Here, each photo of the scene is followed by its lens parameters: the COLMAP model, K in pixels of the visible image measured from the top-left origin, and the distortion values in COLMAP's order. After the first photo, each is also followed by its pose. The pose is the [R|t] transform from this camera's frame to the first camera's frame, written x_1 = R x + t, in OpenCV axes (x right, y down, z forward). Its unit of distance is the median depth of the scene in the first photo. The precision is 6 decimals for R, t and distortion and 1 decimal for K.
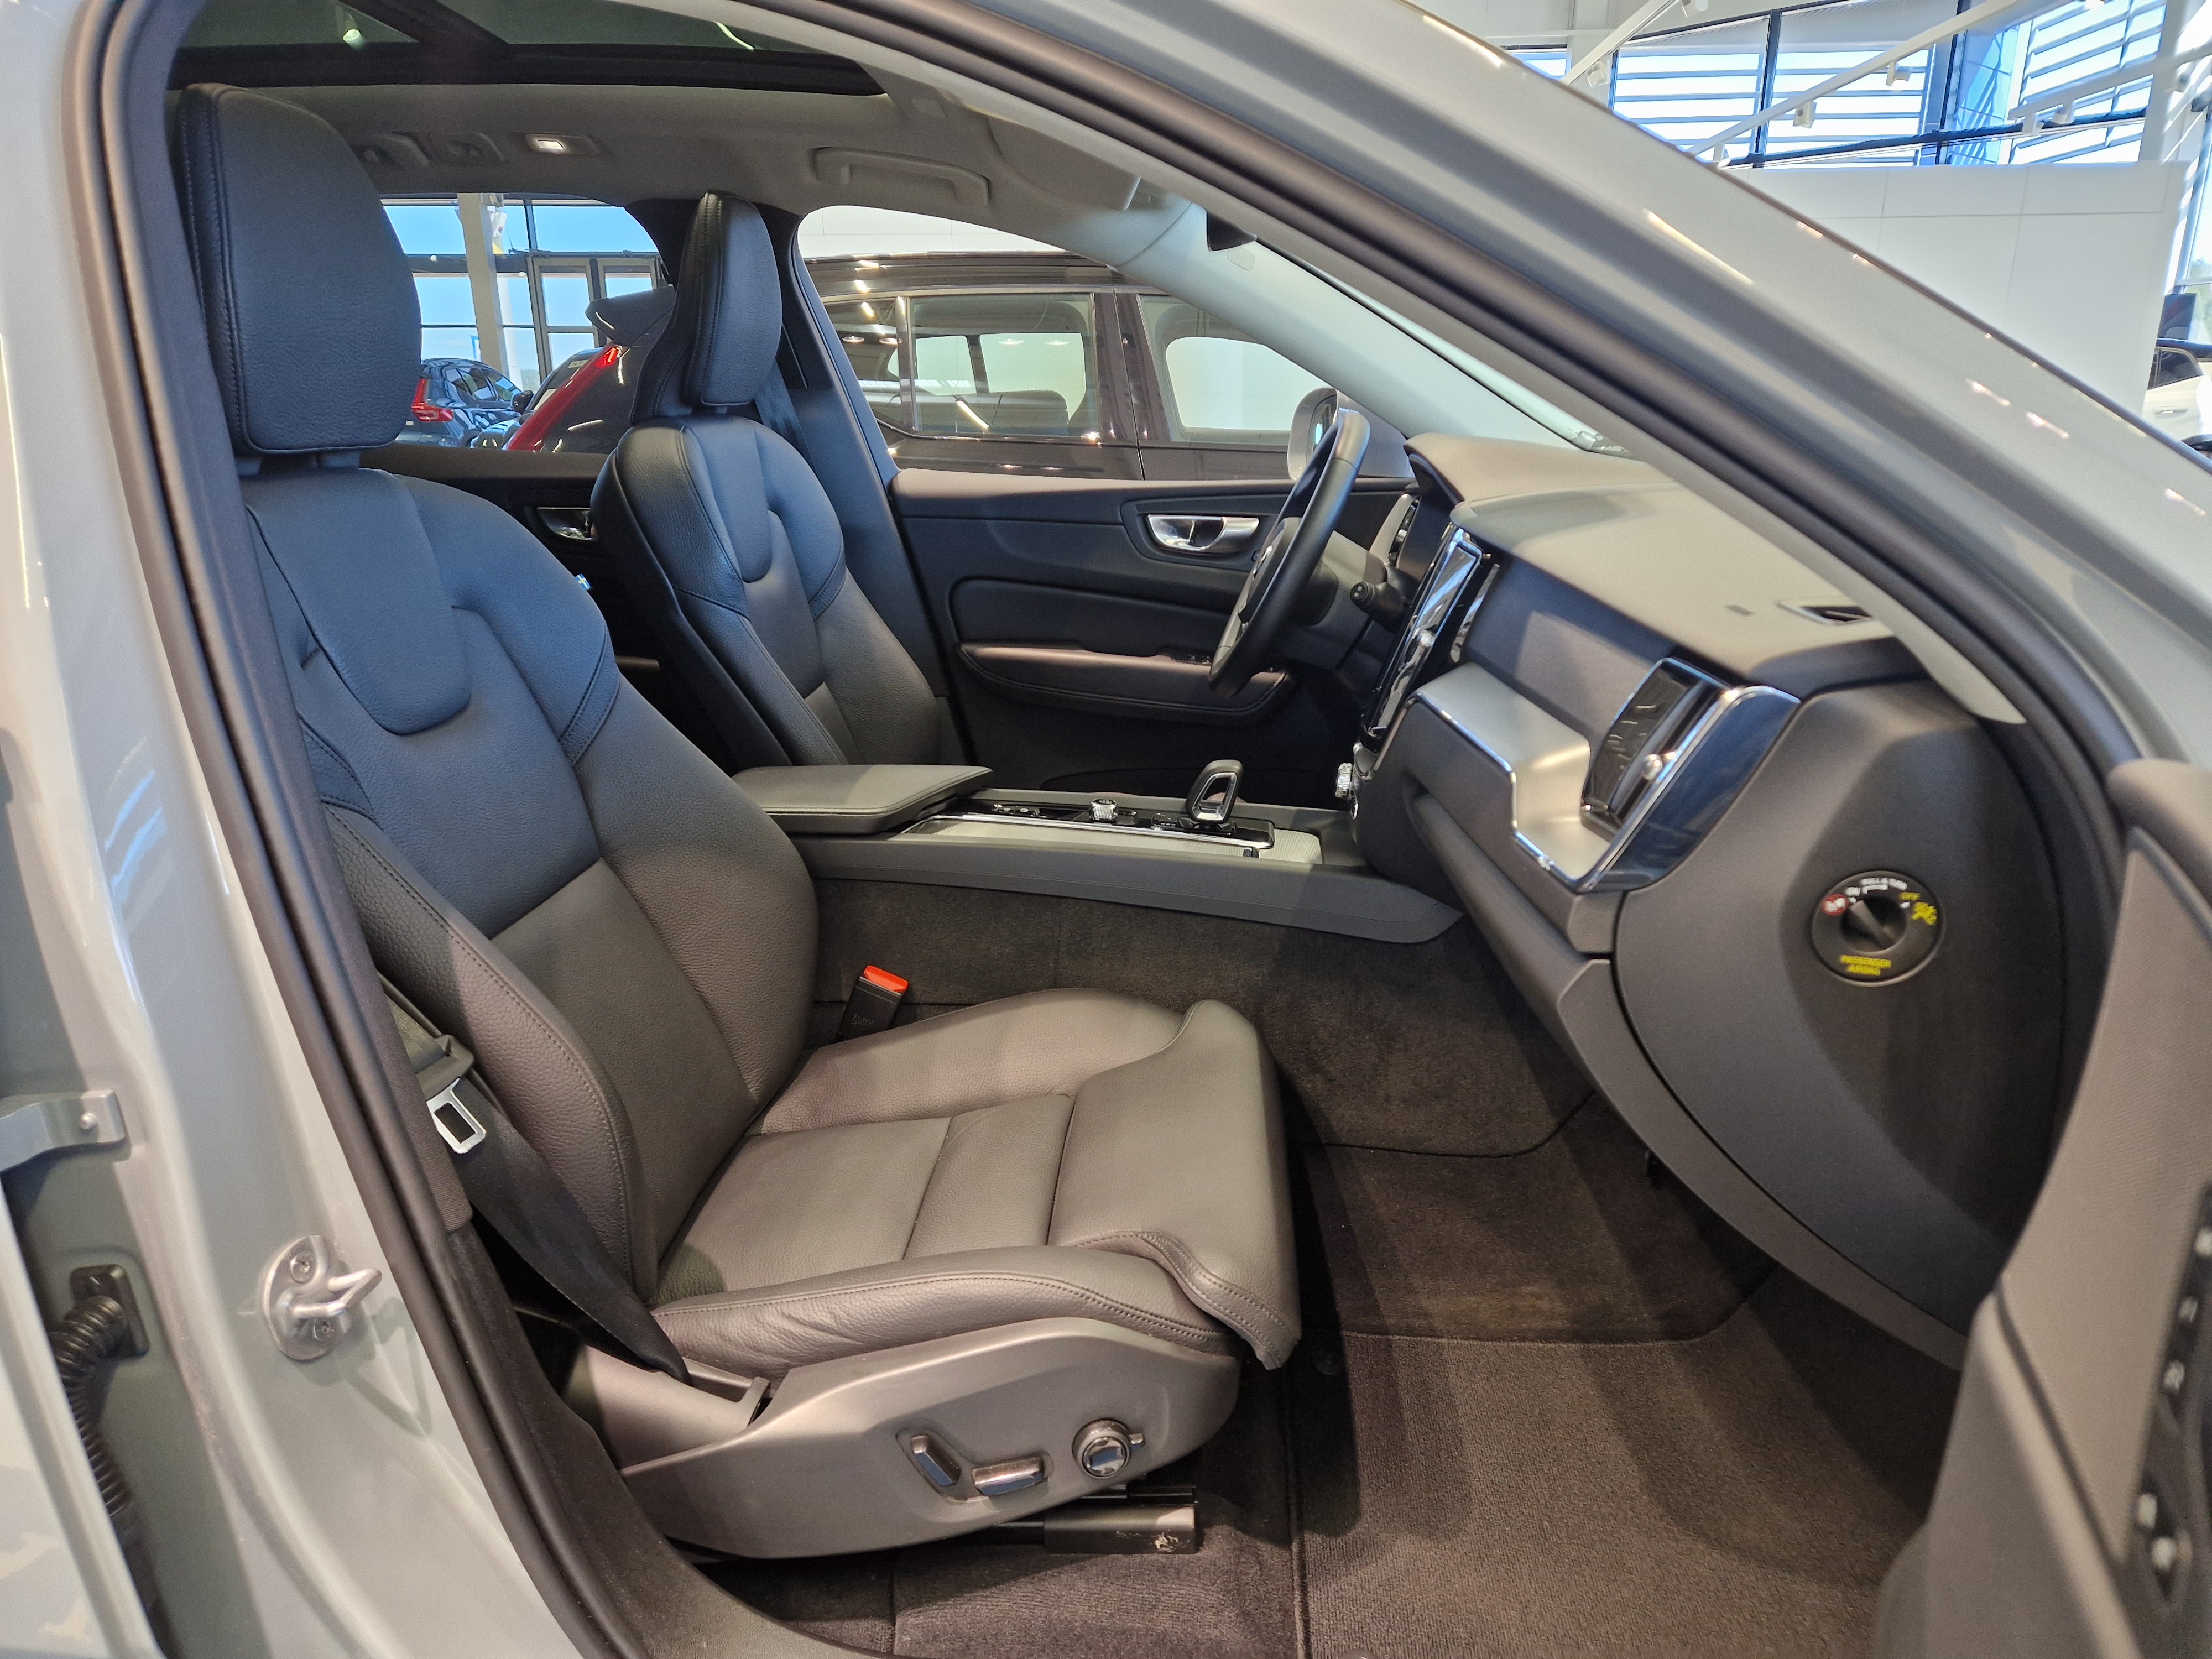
lens RADIAL K [[1454.3, 0, 1115.3], [0, 1454.3, 878.4], [0, 0, 1]] dist [0.026011, 0.000215]
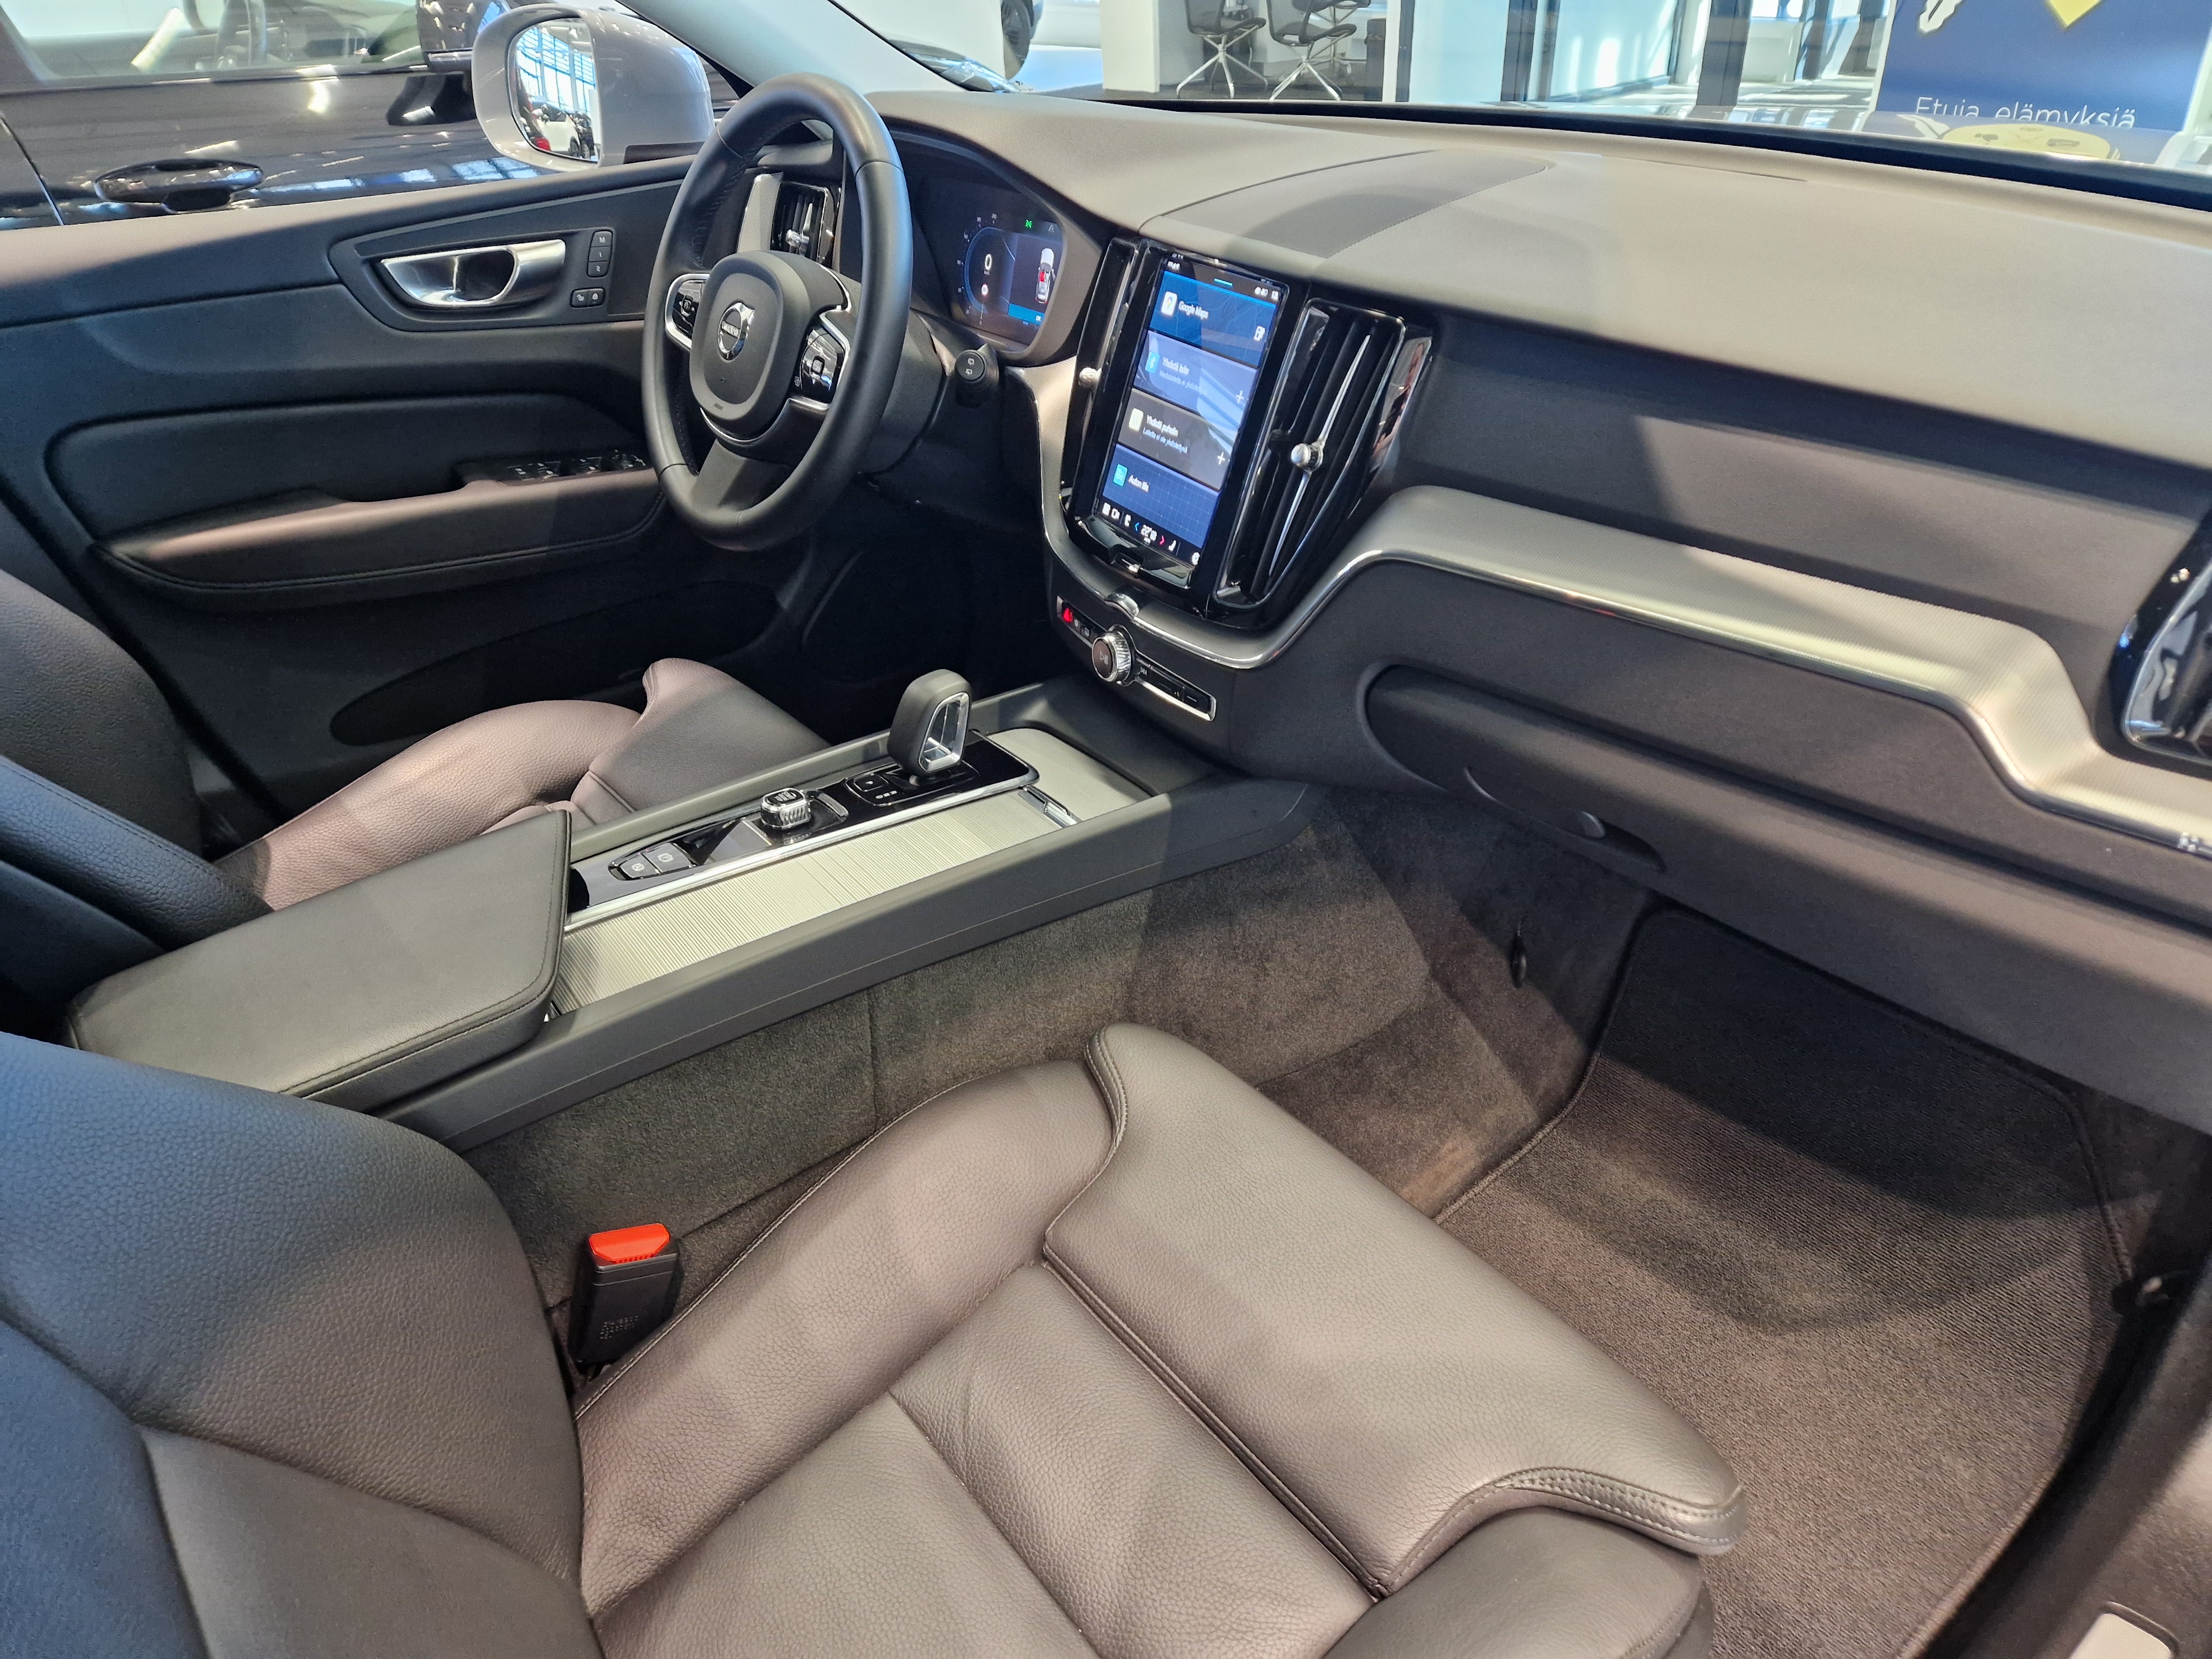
lens RADIAL K [[1454.3, 0, 1115.3], [0, 1454.3, 878.4], [0, 0, 1]] dist [0.026011, 0.000215]
pose [[0.736698, -0.399111, 0.545881, -0.346051], [0.247192, 0.910326, 0.331968, -0.259522], [-0.629422, -0.109623, 0.769293, 0.560957]]
